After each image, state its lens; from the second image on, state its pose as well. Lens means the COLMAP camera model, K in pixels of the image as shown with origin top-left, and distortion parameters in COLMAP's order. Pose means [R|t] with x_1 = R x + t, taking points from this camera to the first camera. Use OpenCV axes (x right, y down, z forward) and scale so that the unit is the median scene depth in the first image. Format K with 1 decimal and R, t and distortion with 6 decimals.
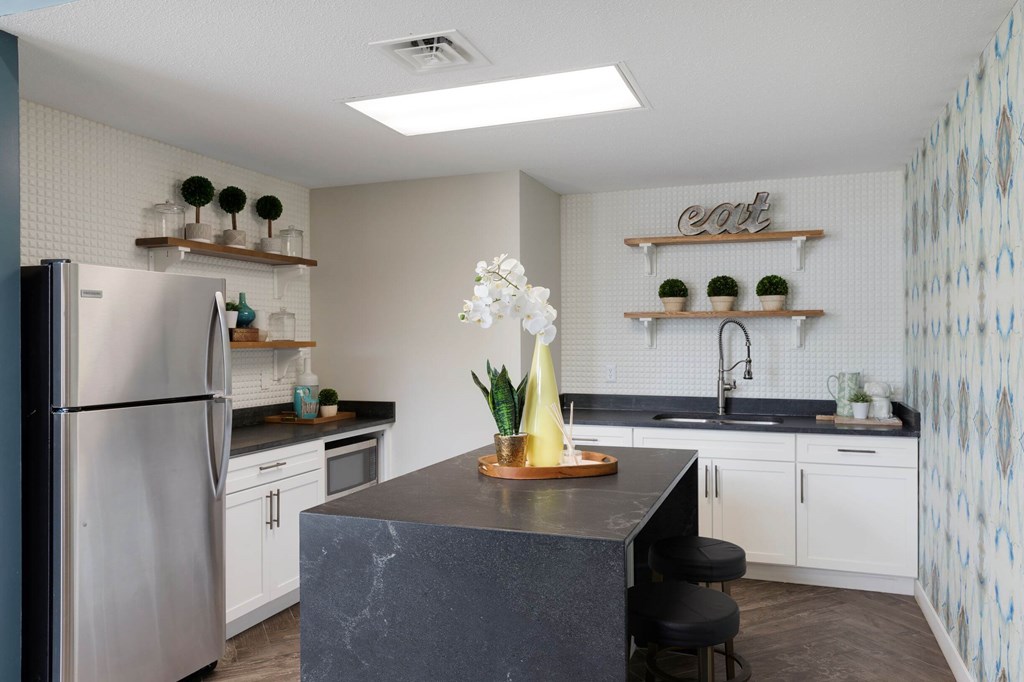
lens RADIAL K [[731.9, 0, 512.0], [0, 731.9, 341.0], [0, 0, 1]] dist [-0.002002, -0.000174]
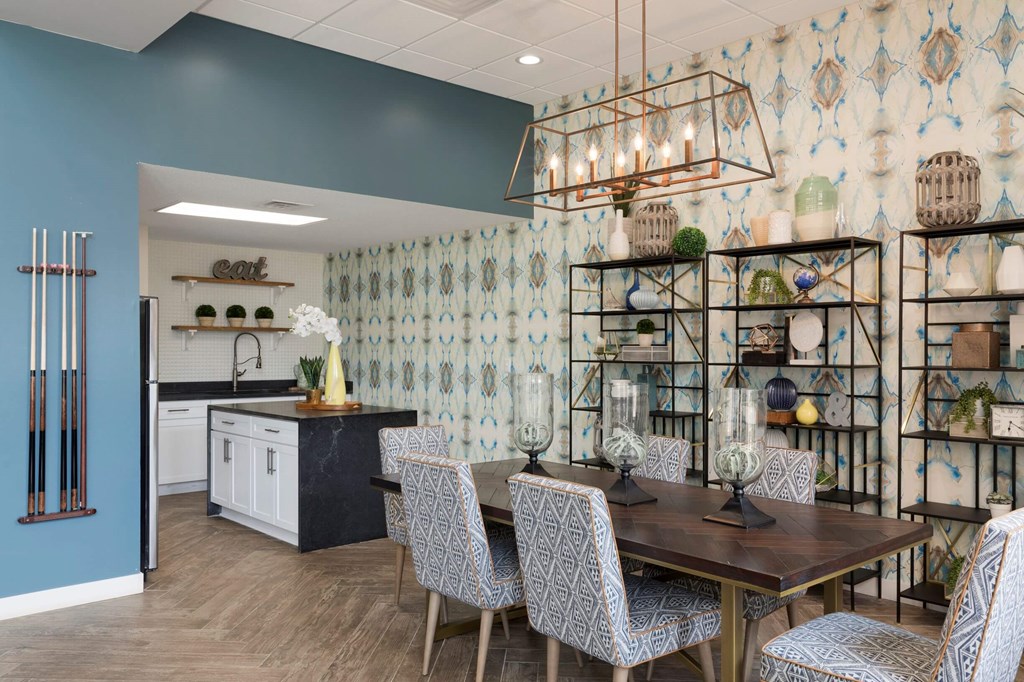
lens RADIAL K [[813.5, 0, 512.0], [0, 813.5, 341.0], [0, 0, 1]] dist [0.000694, 0.000347]
pose [[0.455332, 0.010689, 0.890258, -1.027512], [-0.006213, 0.999942, -0.008828, 0.001946], [-0.890300, -0.001512, 0.455372, -0.349796]]
